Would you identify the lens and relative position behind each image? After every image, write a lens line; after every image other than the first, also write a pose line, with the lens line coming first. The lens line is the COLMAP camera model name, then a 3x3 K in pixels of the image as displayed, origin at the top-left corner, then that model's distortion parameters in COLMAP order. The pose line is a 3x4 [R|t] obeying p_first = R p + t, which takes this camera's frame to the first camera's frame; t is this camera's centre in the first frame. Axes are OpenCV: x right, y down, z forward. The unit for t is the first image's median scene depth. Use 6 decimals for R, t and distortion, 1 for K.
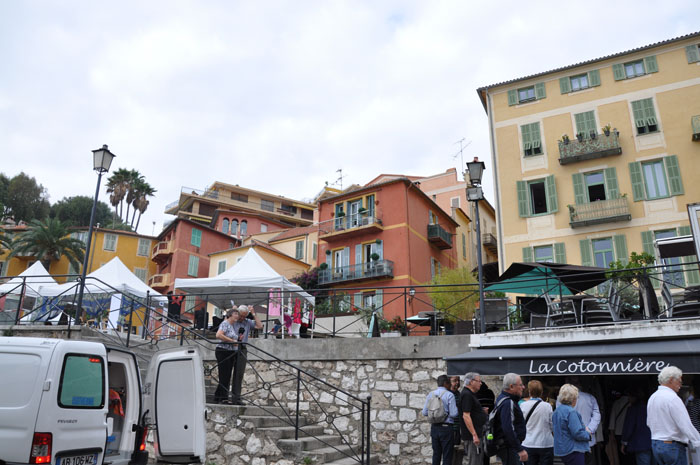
lens RADIAL K [[522.2, 0, 349.1], [0, 522.2, 234.7], [0, 0, 1]] dist [-0.099168, 0.004062]
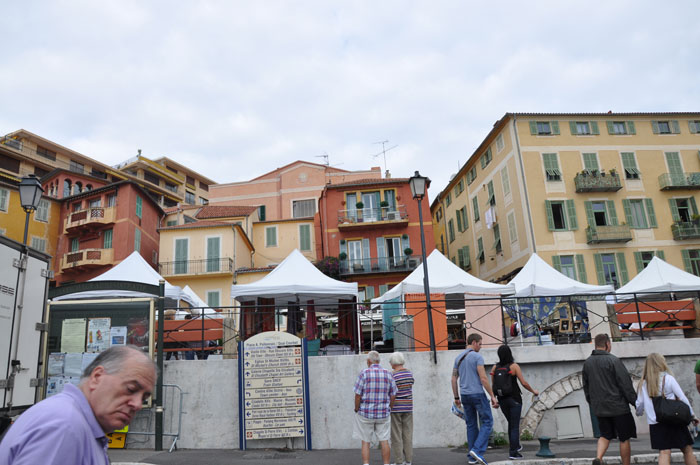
lens RADIAL K [[522.2, 0, 348.7], [0, 522.2, 232.2], [0, 0, 1]] dist [-0.099168, 0.004062]
pose [[0.841383, 0.091218, 0.532686, -0.706806], [-0.103348, 0.994620, -0.007081, 0.027586], [-0.530466, -0.049095, 0.846283, 0.227345]]
